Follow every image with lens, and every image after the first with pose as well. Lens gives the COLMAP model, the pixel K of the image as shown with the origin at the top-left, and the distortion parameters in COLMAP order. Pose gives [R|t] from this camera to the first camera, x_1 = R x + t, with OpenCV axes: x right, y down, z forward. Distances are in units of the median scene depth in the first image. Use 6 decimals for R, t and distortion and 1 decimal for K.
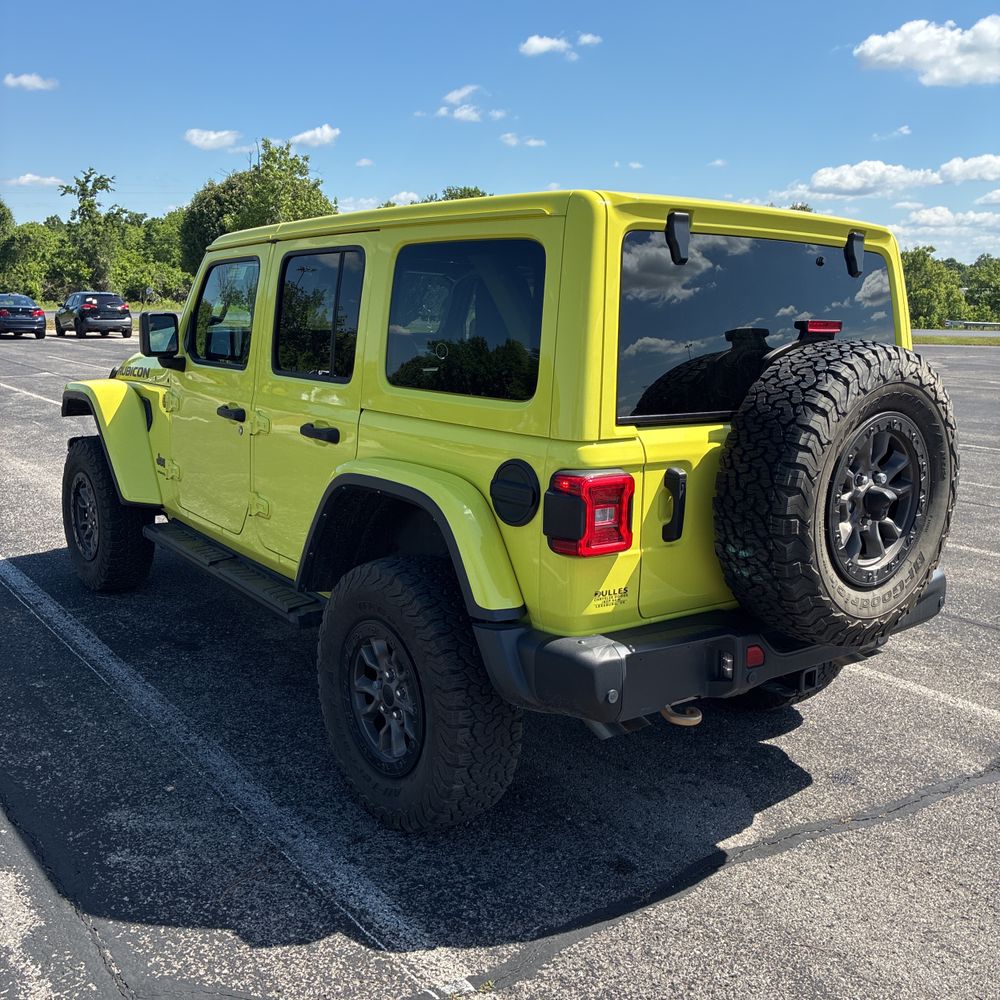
lens RADIAL K [[1006.7, 0, 483.7], [0, 1006.7, 497.7], [0, 0, 1]] dist [0.029675, -0.012410]
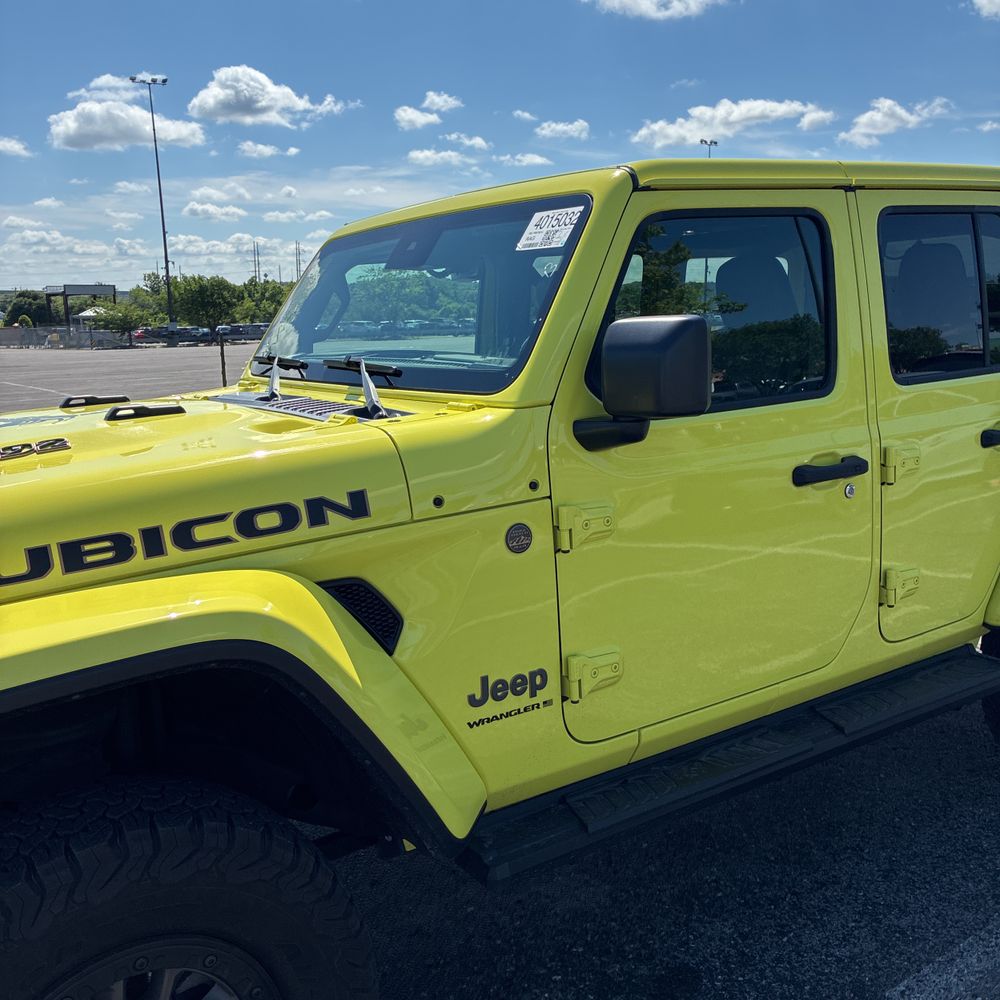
lens RADIAL K [[1009.3, 0, 483.9], [0, 1009.3, 498.0], [0, 0, 1]] dist [0.032185, -0.019474]
pose [[0.052374, -0.209643, 0.976374, -1.057002], [0.226064, 0.954824, 0.192890, -0.286653], [-0.972703, 0.210621, 0.097400, 1.423332]]
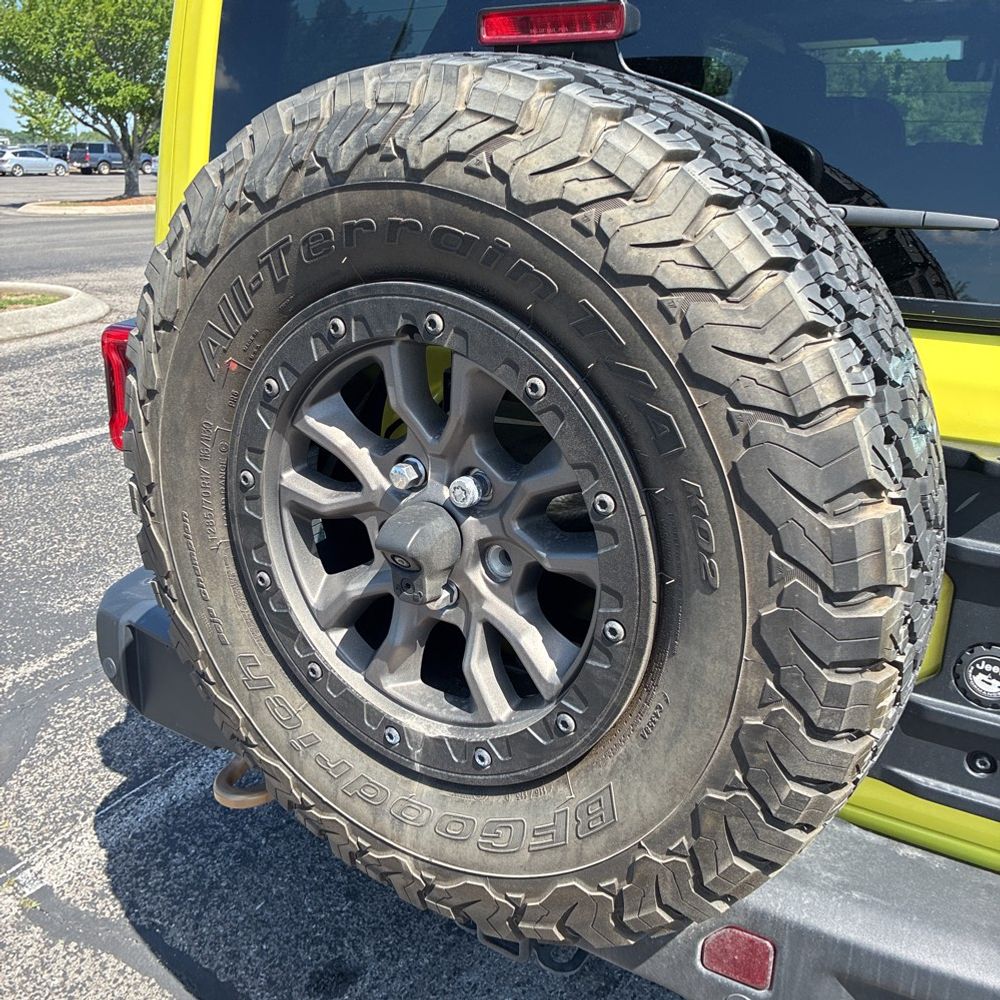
lens RADIAL K [[1006.9, 0, 491.6], [0, 1006.9, 502.1], [0, 0, 1]] dist [0.017485, 0.008292]
pose [[0.345033, 0.295452, -0.890876, 0.585279], [-0.176871, 0.952625, 0.247430, -0.084293], [0.921775, 0.072199, 0.380944, 0.748377]]
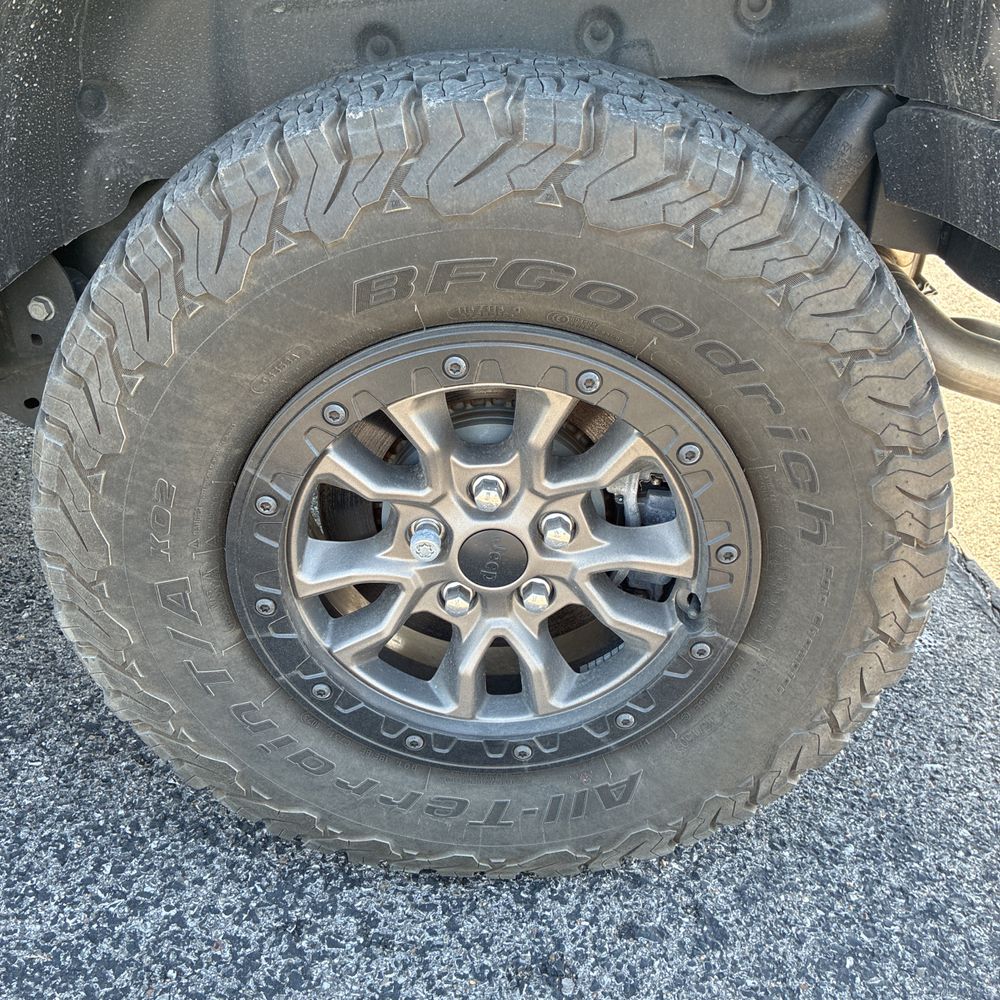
lens RADIAL K [[1006.9, 0, 491.6], [0, 1006.9, 502.1], [0, 0, 1]] dist [0.017485, 0.008292]
pose [[0.611179, -0.408551, 0.677899, -0.278078], [0.139084, 0.898591, 0.416161, 0.053105], [-0.779177, -0.160064, 0.606023, 0.784721]]
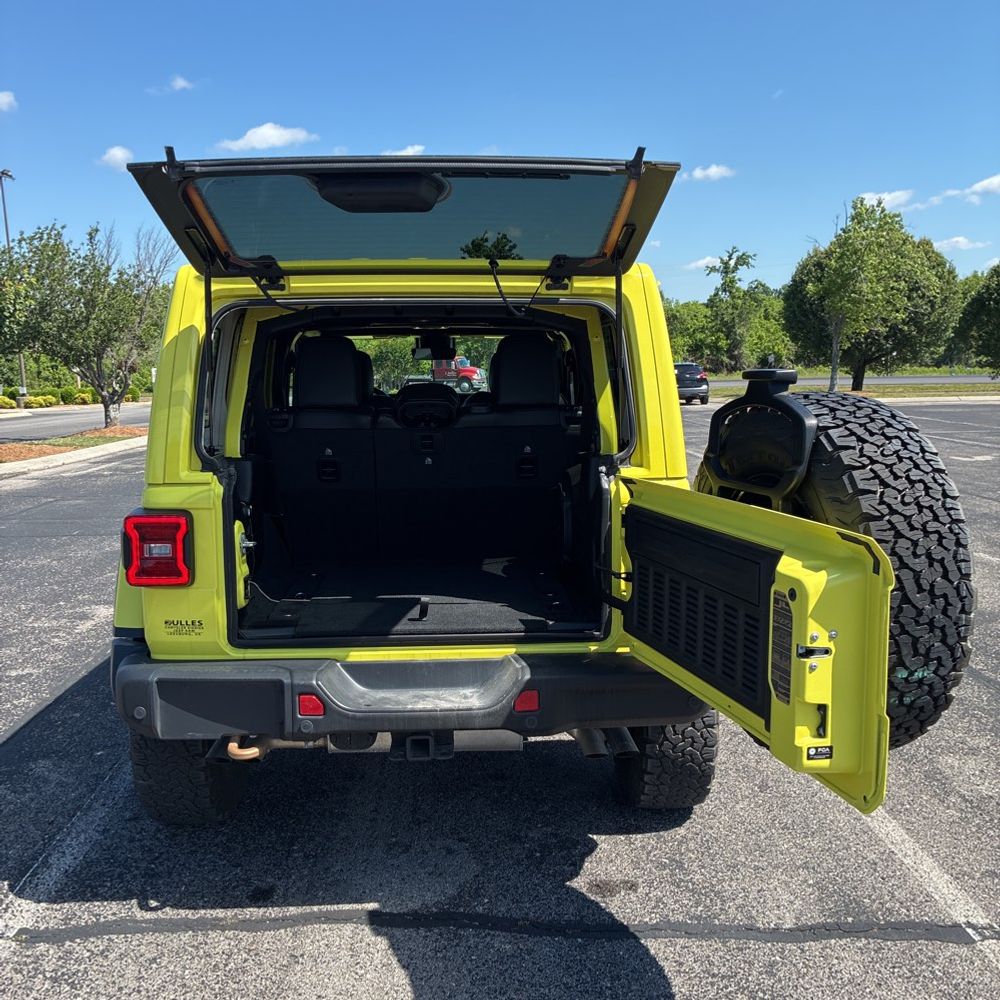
lens RADIAL K [[1006.9, 0, 491.6], [0, 1006.9, 502.1], [0, 0, 1]] dist [0.017485, 0.008292]
pose [[0.819217, 0.039318, -0.572135, 0.827216], [-0.073458, 0.996623, -0.036692, -0.017444], [0.568760, 0.072086, 0.819338, 0.224561]]
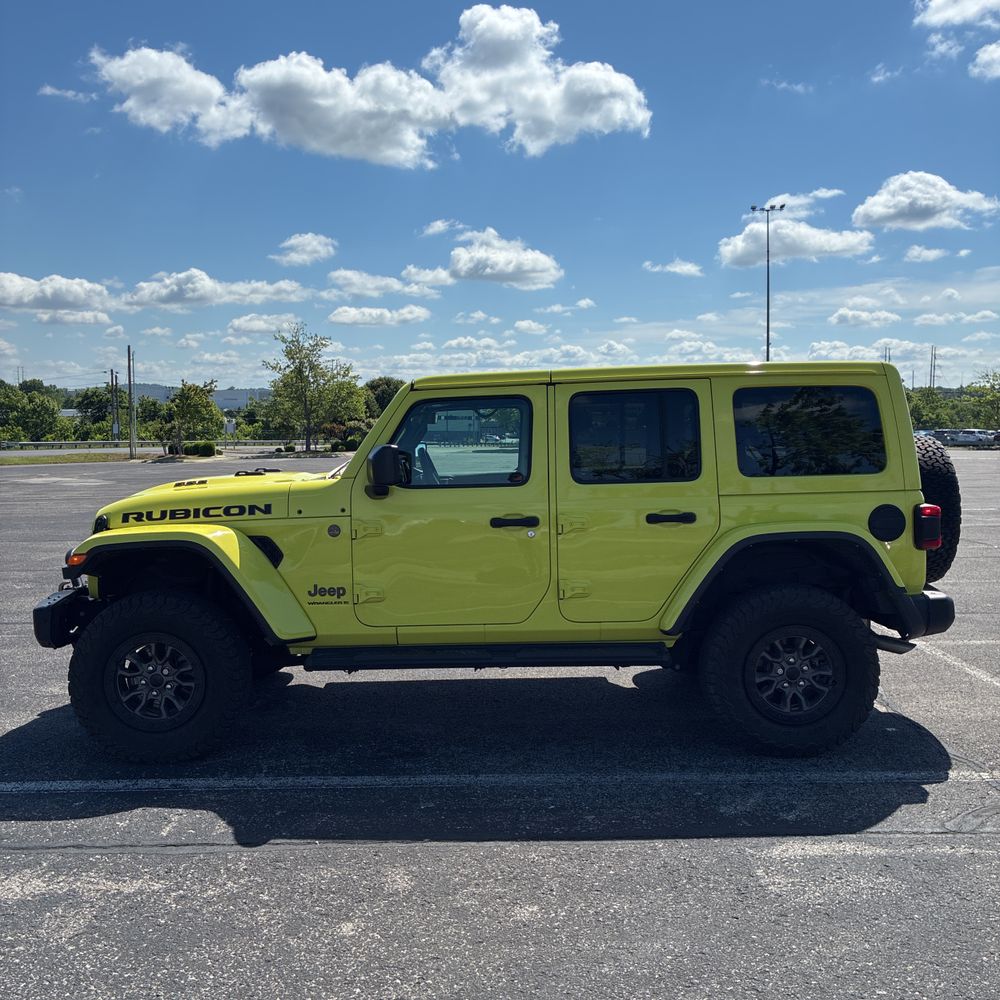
lens RADIAL K [[1007.0, 0, 497.6], [0, 1007.0, 493.3], [0, 0, 1]] dist [0.007653, 0.011910]
pose [[0.606176, -0.084907, 0.790786, -1.503254], [0.179765, 0.983181, -0.032234, -0.102643], [-0.774749, 0.161695, 0.611244, 0.344001]]
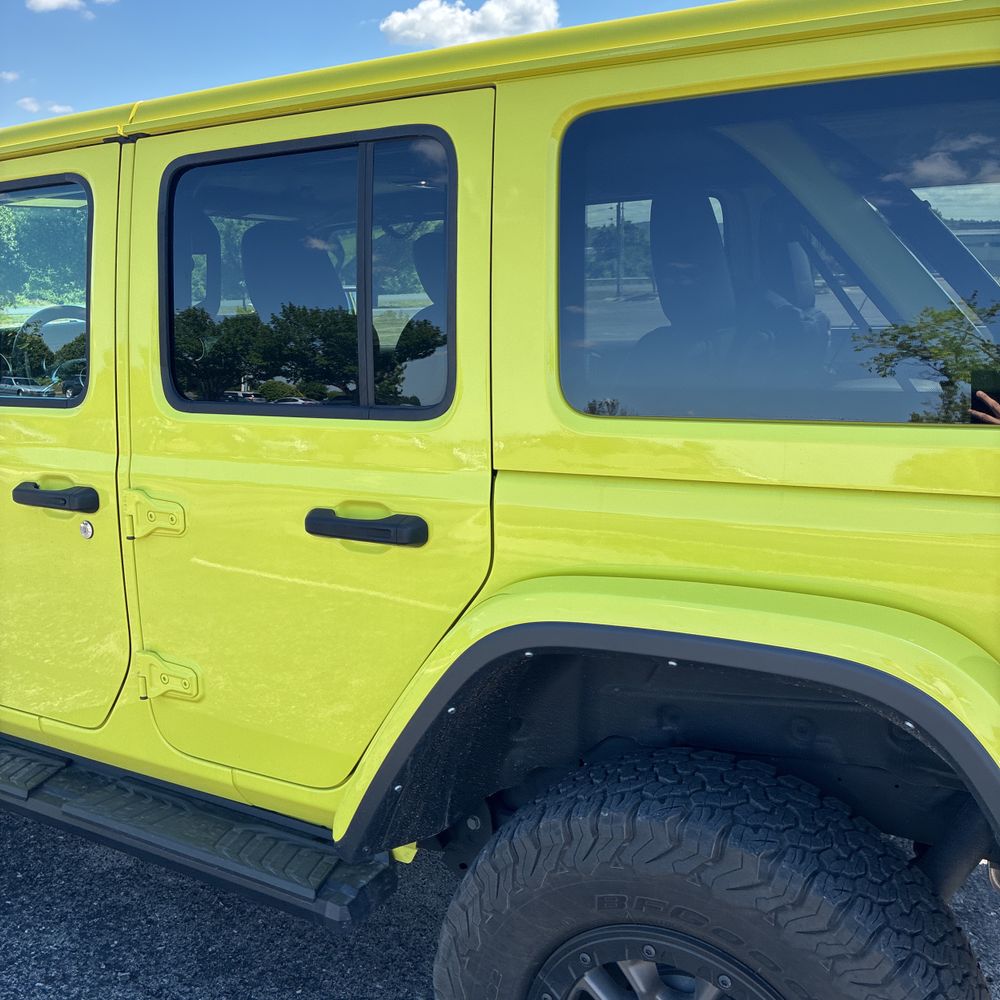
lens RADIAL K [[1016.3, 0, 494.7], [0, 1016.3, 496.8], [0, 0, 1]] dist [0.037240, -0.032176]
pose [[0.911764, -0.138325, 0.386721, -0.307107], [0.129571, 0.990371, 0.048754, -0.099705], [-0.389741, 0.005655, 0.920907, 0.564959]]
